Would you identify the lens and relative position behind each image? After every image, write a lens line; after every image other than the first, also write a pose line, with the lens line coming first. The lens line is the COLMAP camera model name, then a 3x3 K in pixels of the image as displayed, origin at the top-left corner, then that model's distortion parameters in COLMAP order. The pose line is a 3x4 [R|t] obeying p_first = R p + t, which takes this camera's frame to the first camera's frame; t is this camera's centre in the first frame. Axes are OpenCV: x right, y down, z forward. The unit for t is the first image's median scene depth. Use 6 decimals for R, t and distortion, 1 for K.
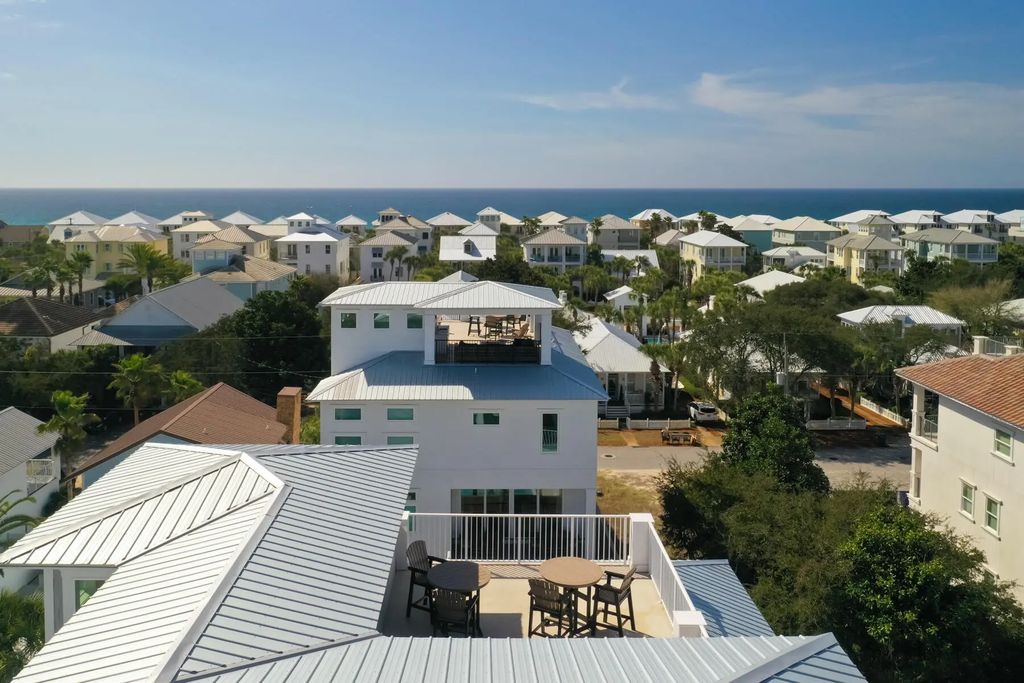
lens RADIAL K [[779.4, 0, 512.0], [0, 779.4, 341.5], [0, 0, 1]] dist [-0.003712, -0.002328]
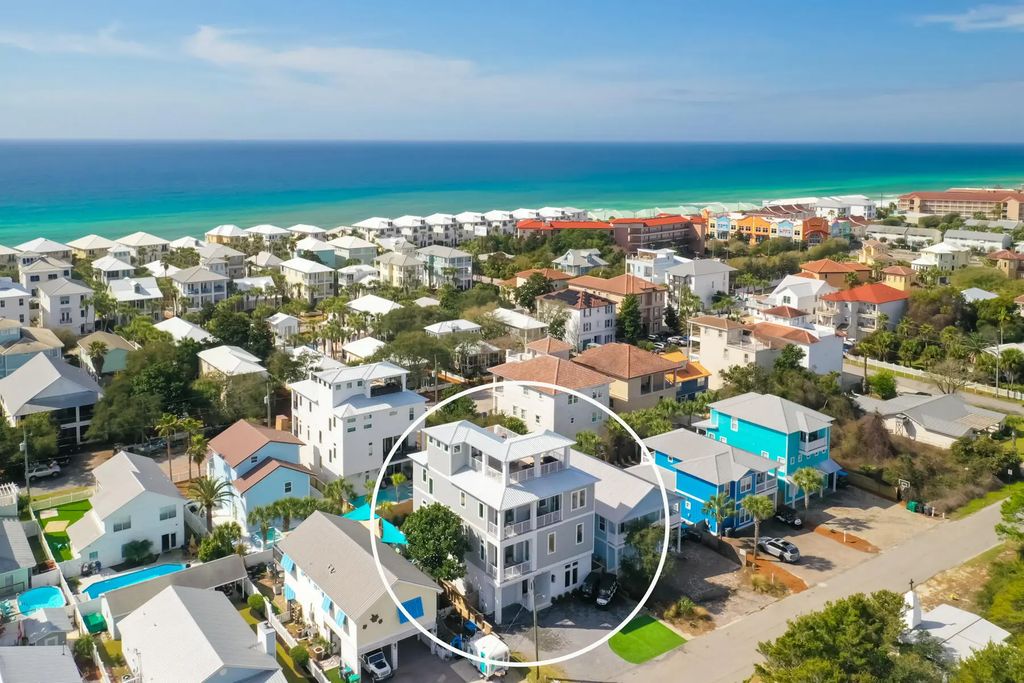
lens RADIAL K [[779.4, 0, 512.0], [0, 779.4, 341.5], [0, 0, 1]] dist [-0.003712, -0.002328]
pose [[0.790579, -0.124391, 0.599592, -0.359524], [0.085285, 0.991974, 0.093344, -0.103624], [-0.606392, -0.022659, 0.794843, -0.415813]]
